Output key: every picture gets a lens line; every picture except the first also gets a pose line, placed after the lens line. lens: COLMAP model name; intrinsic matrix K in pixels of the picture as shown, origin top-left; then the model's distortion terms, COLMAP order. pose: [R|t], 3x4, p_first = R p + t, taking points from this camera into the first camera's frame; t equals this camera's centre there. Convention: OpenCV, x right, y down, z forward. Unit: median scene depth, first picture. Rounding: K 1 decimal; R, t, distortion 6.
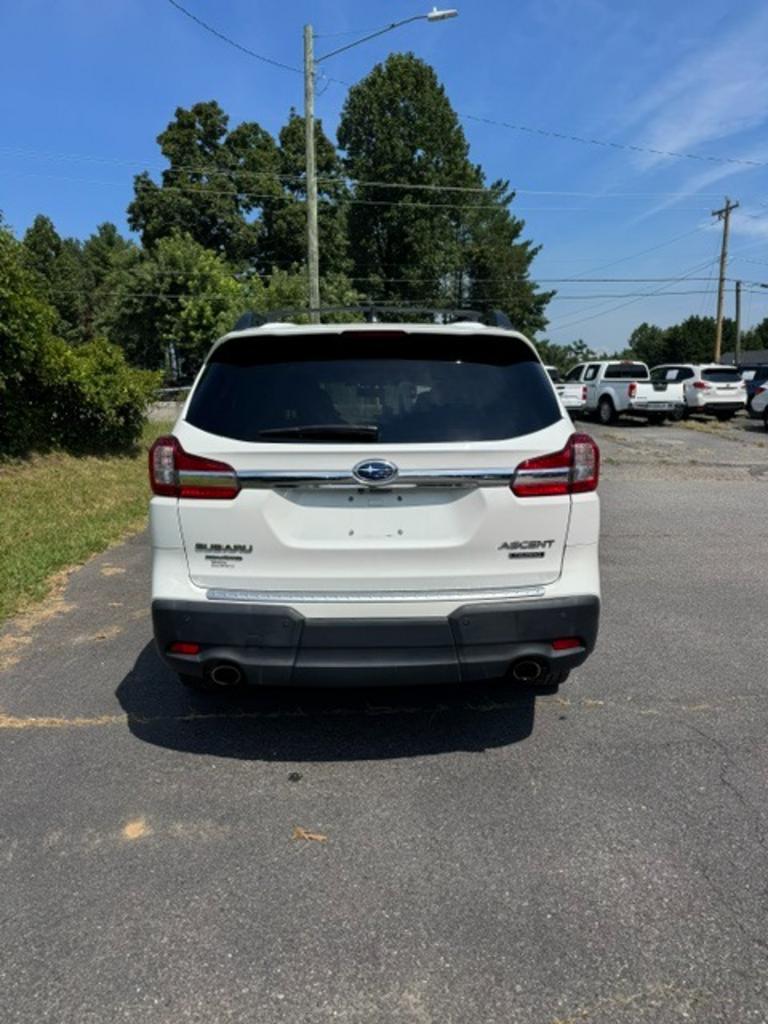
lens RADIAL K [[735.8, 0, 387.6], [0, 735.8, 512.2], [0, 0, 1]] dist [0.036554, -0.033973]
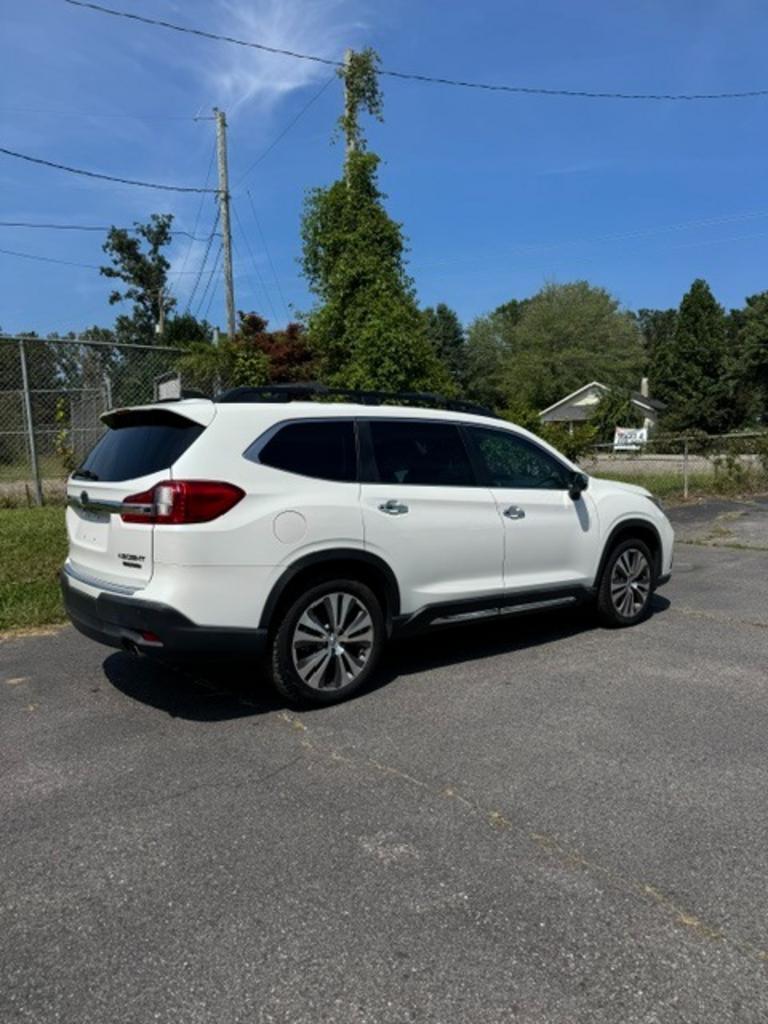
lens RADIAL K [[735.8, 0, 384.5], [0, 735.8, 513.2], [0, 0, 1]] dist [0.036554, -0.033973]
pose [[0.621099, 0.062580, -0.781230, 0.105408], [-0.116808, 0.993065, -0.013317, -0.005106], [0.774979, 0.099525, 0.624102, 0.032739]]
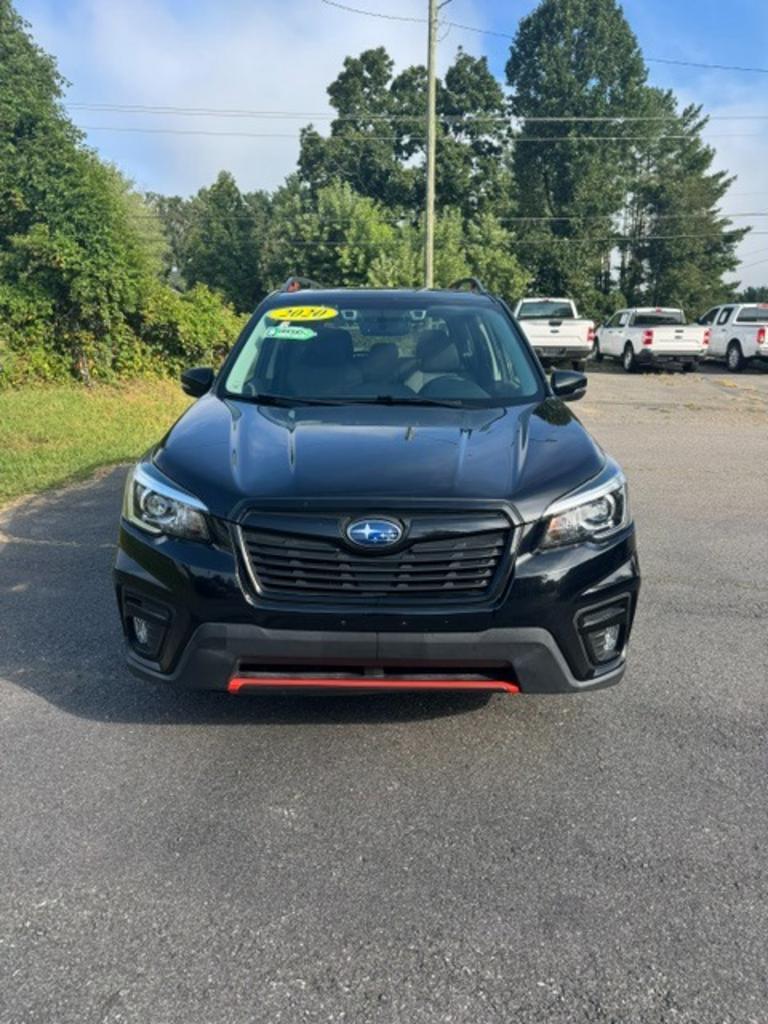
lens RADIAL K [[735.8, 0, 387.1], [0, 735.8, 513.7], [0, 0, 1]] dist [0.036554, -0.033973]
pose [[0.970507, 0.060927, -0.233247, 0.050665], [-0.044595, 0.996211, 0.074672, 0.006631], [0.236913, -0.062068, 0.969546, -0.023039]]
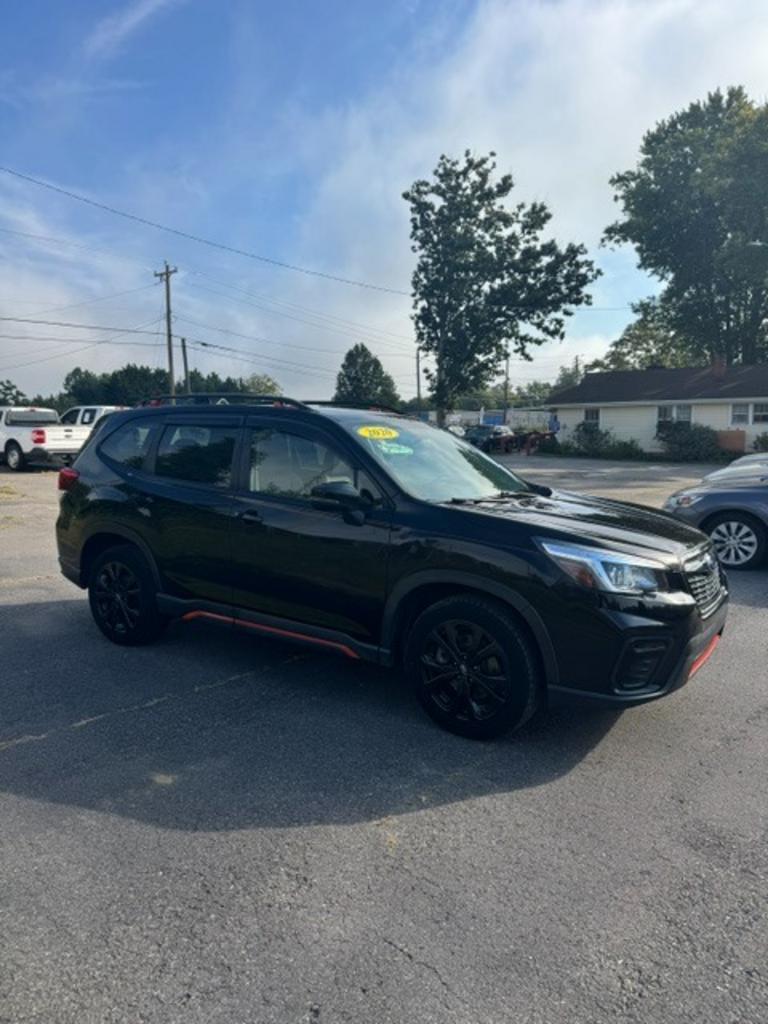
lens RADIAL K [[735.8, 0, 383.3], [0, 735.8, 516.0], [0, 0, 1]] dist [0.036554, -0.033973]
pose [[0.750211, -0.068660, 0.657624, -0.055509], [0.103948, 0.994473, -0.014753, 0.002971], [-0.652976, 0.079427, 0.753202, -0.015521]]
